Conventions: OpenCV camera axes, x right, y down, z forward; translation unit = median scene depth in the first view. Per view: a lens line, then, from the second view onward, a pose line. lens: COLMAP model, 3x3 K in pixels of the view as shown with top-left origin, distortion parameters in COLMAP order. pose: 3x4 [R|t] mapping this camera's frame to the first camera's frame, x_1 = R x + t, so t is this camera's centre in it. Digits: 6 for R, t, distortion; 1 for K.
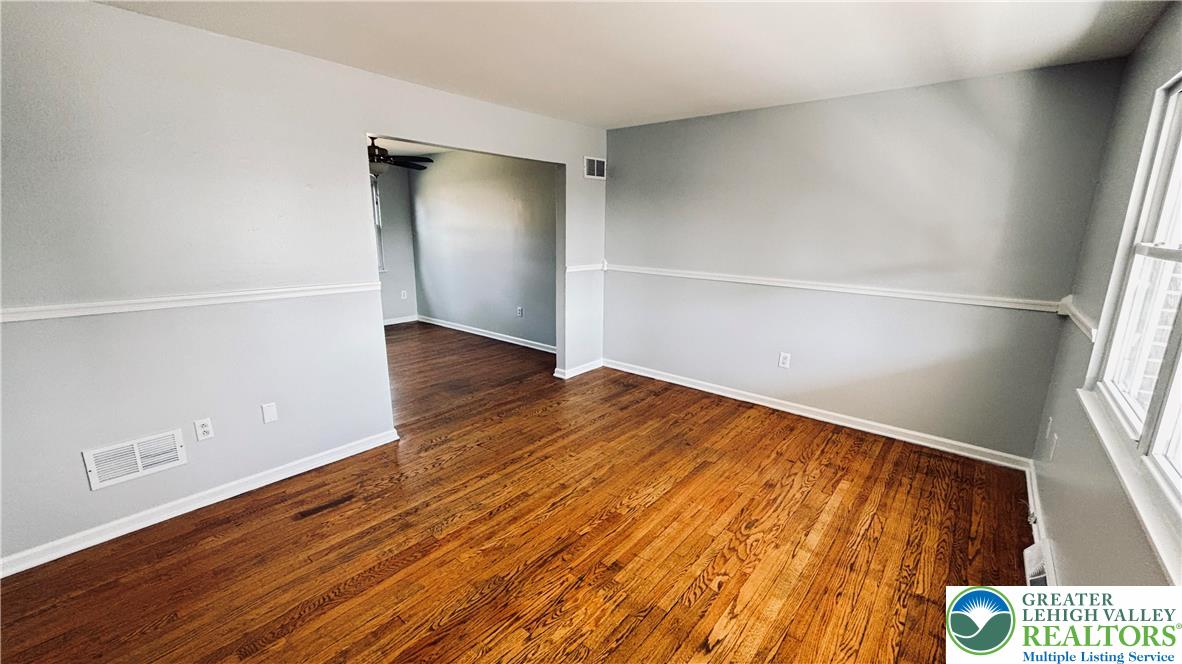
lens RADIAL K [[473.9, 0, 589.6], [0, 473.9, 331.2], [0, 0, 1]] dist [-0.004207, 0.000343]
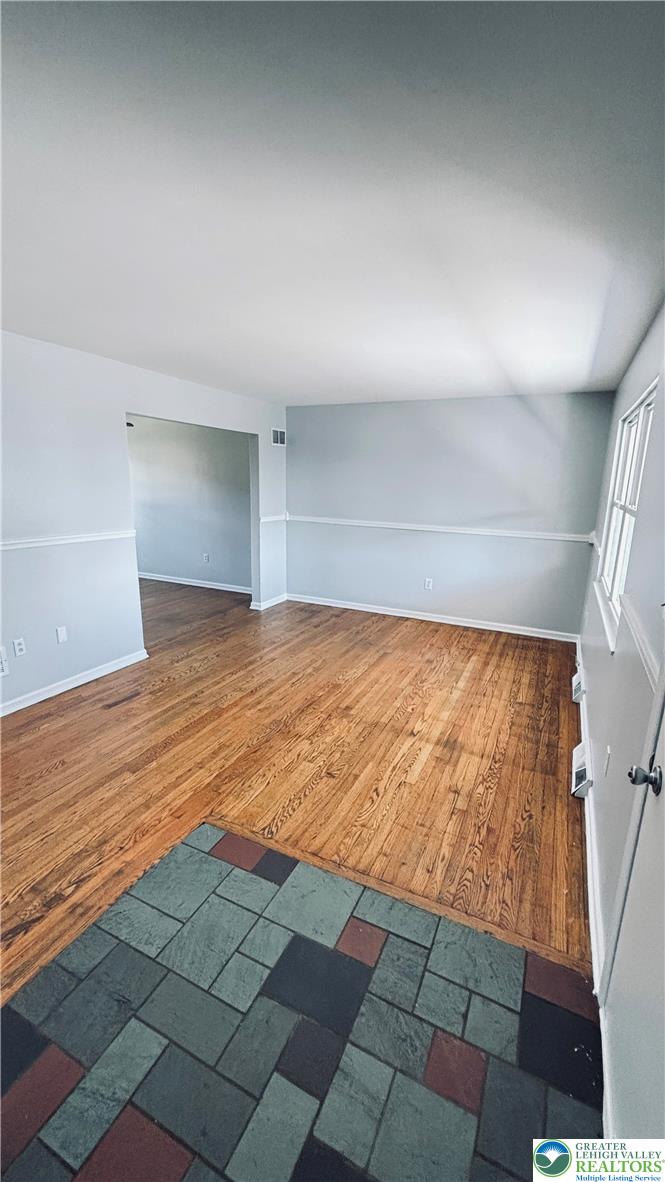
lens RADIAL K [[473.9, 0, 332.9], [0, 473.9, 590.7], [0, 0, 1]] dist [-0.004207, 0.000343]
pose [[0.969268, -0.046758, 0.241521, -0.274754], [0.043889, 0.998888, 0.017246, 0.065112], [-0.242059, -0.006116, 0.970242, -0.385576]]
